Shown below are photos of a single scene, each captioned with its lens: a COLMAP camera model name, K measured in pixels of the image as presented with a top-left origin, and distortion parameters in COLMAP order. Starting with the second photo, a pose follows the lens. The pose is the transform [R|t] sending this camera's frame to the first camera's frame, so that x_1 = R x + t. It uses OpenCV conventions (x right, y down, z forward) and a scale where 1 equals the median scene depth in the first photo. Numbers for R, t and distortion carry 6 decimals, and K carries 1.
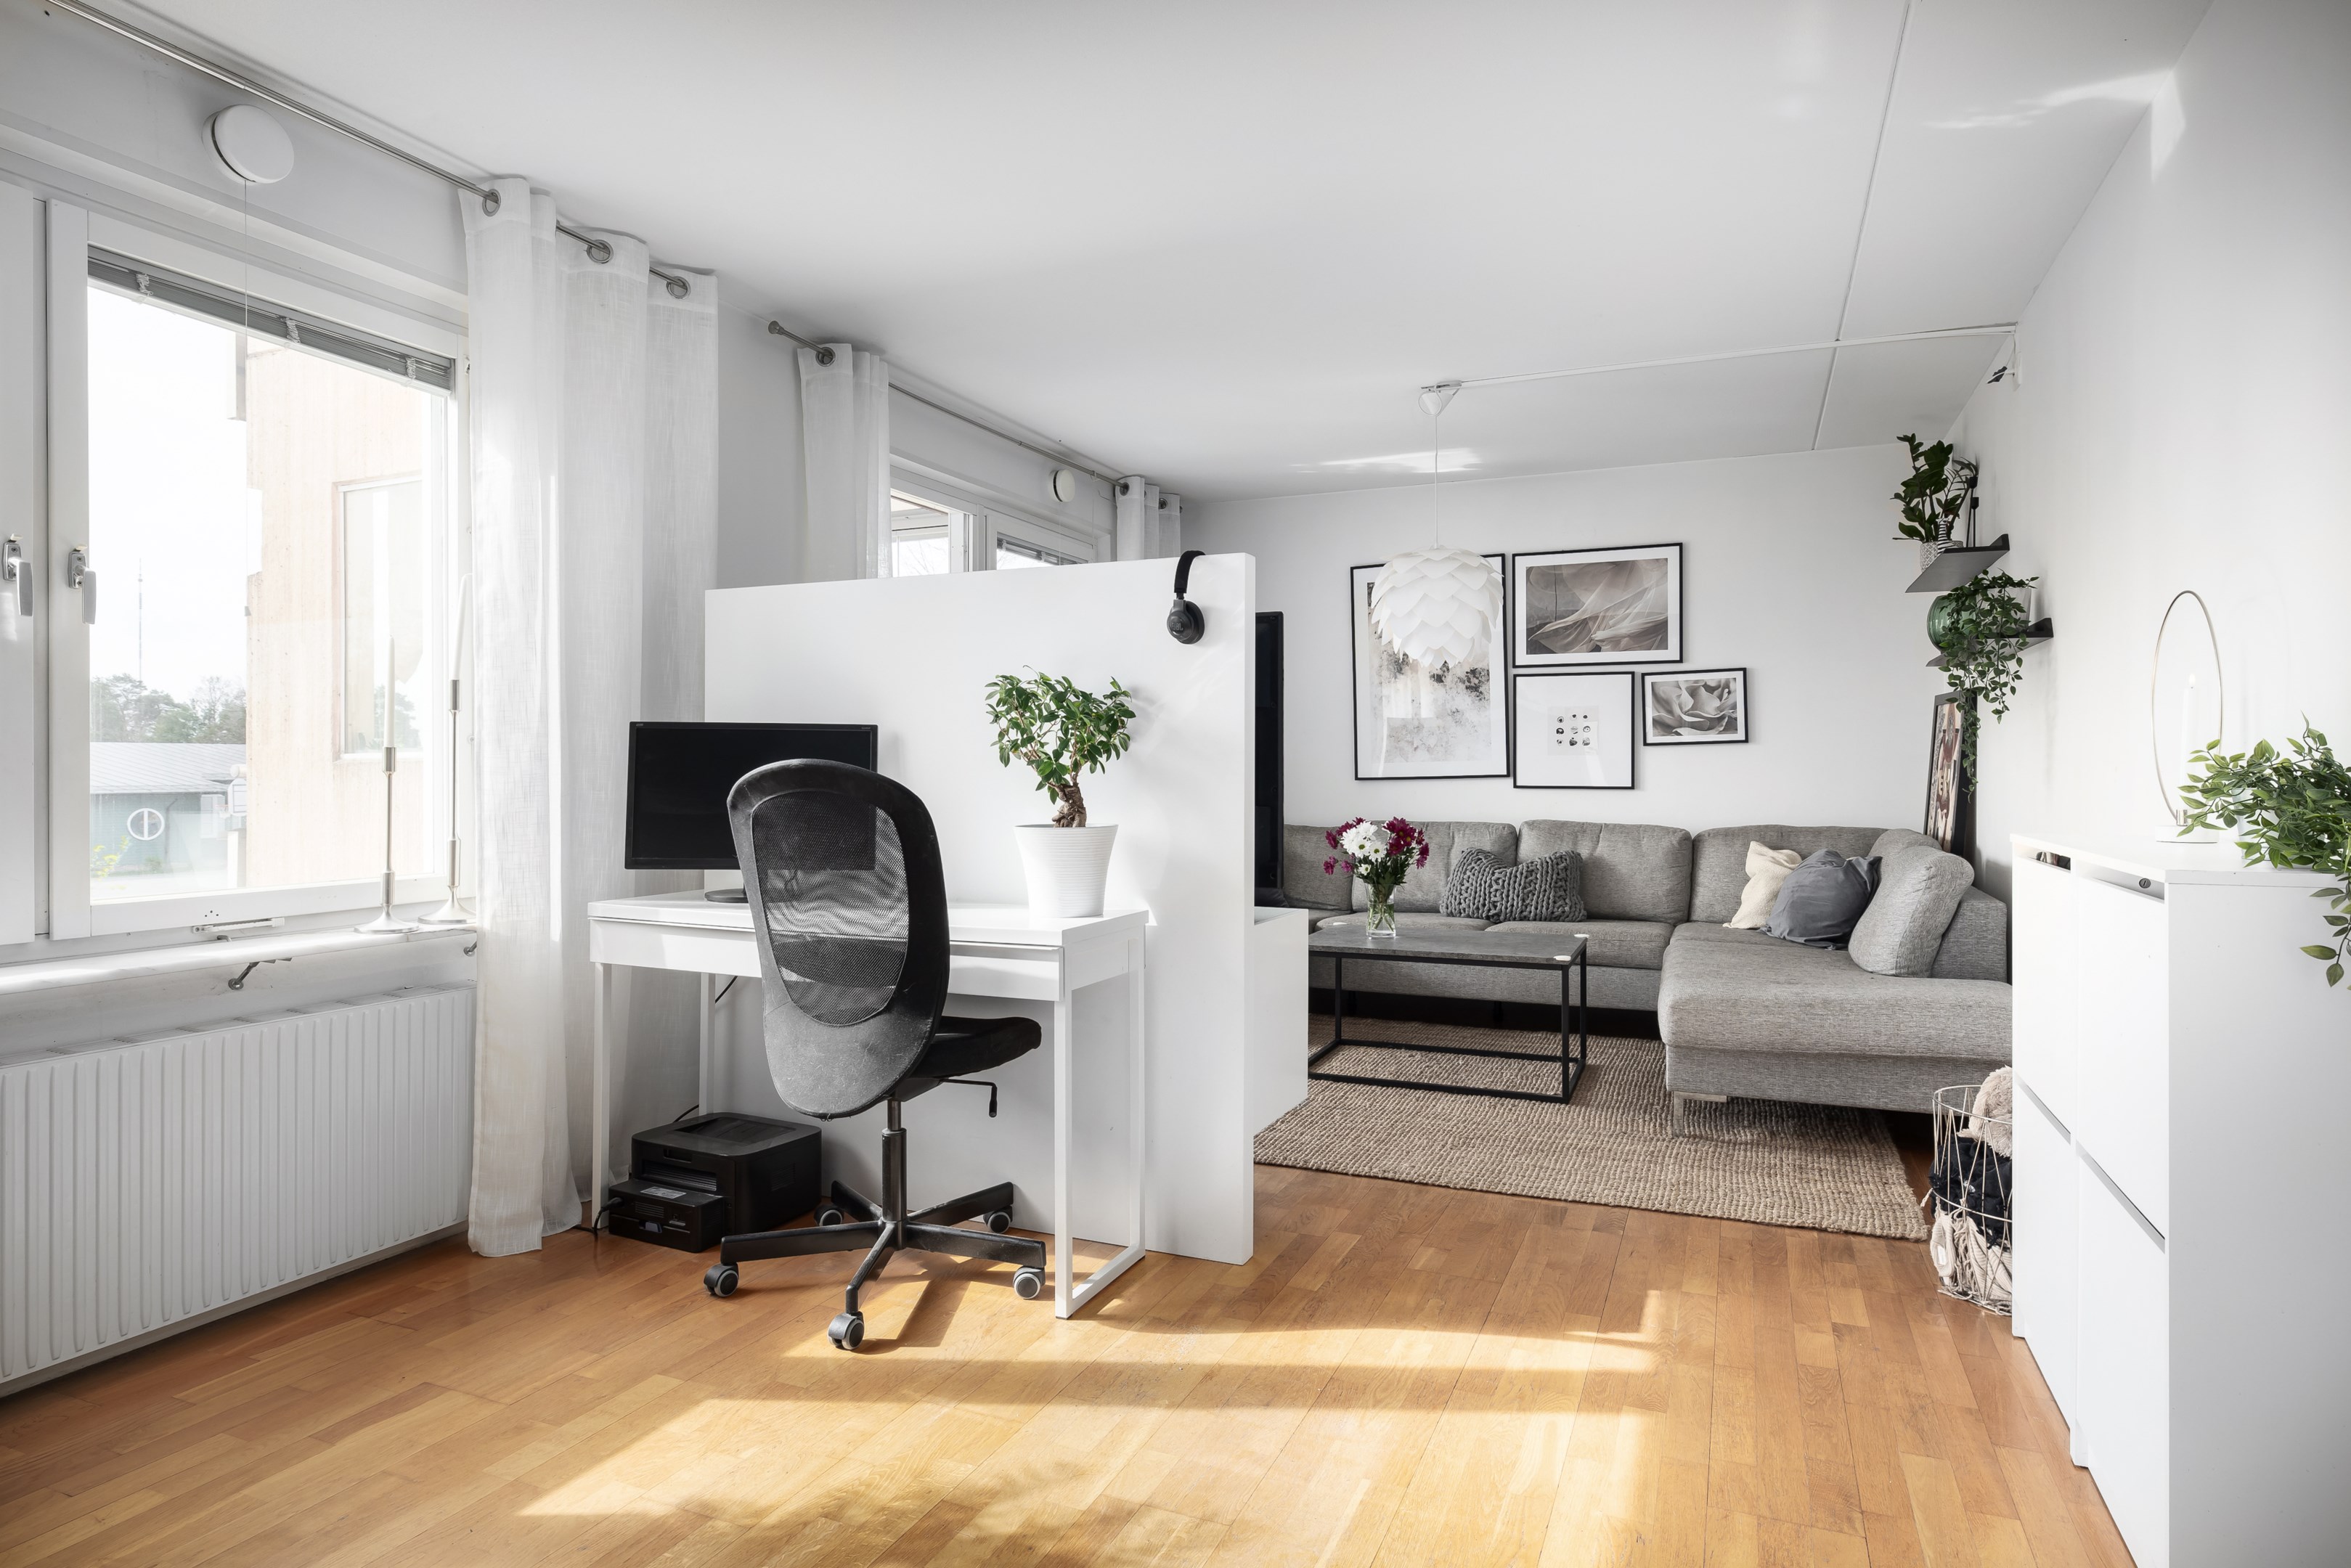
lens RADIAL K [[1289.6, 0, 1179.3], [0, 1289.6, 777.1], [0, 0, 1]] dist [-0.008464, -0.002615]
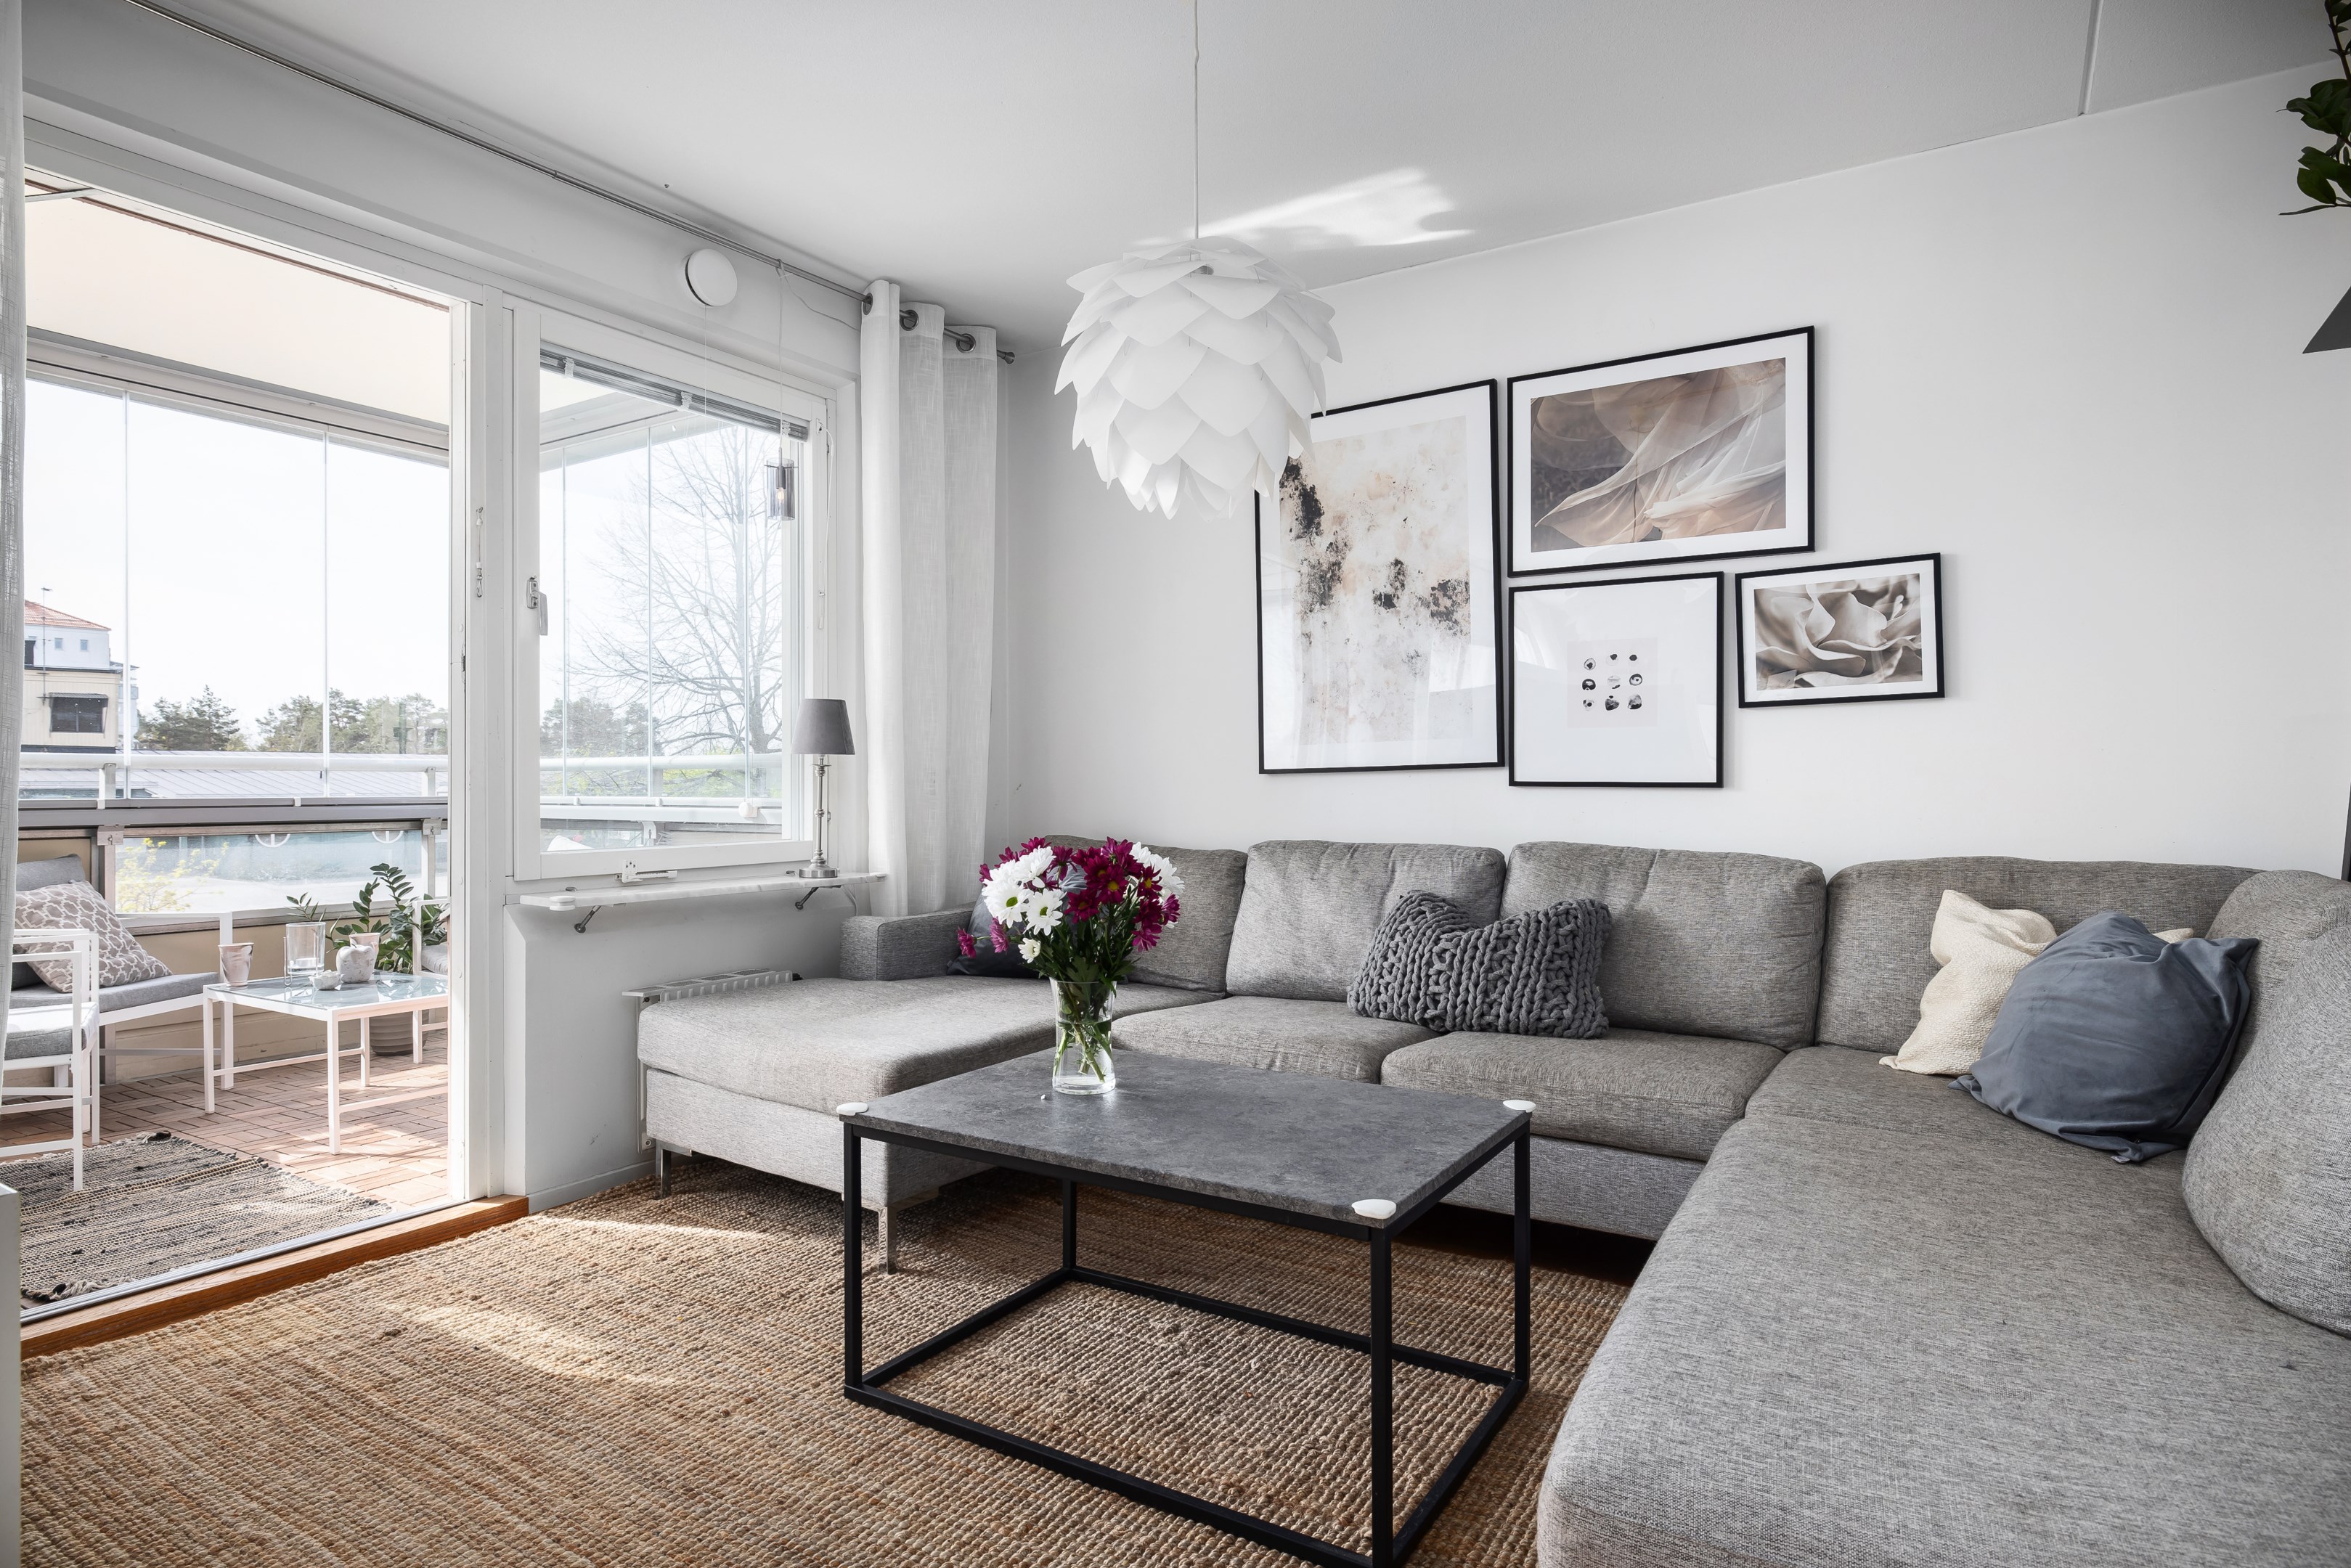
lens RADIAL K [[1289.6, 0, 1170.0], [0, 1289.6, 784.7], [0, 0, 1]] dist [-0.008464, -0.002615]
pose [[0.987885, 0.002380, -0.155168, 0.210541], [-0.002632, 0.999996, -0.001416, 0.009850], [0.155163, 0.001807, 0.987887, 0.432392]]
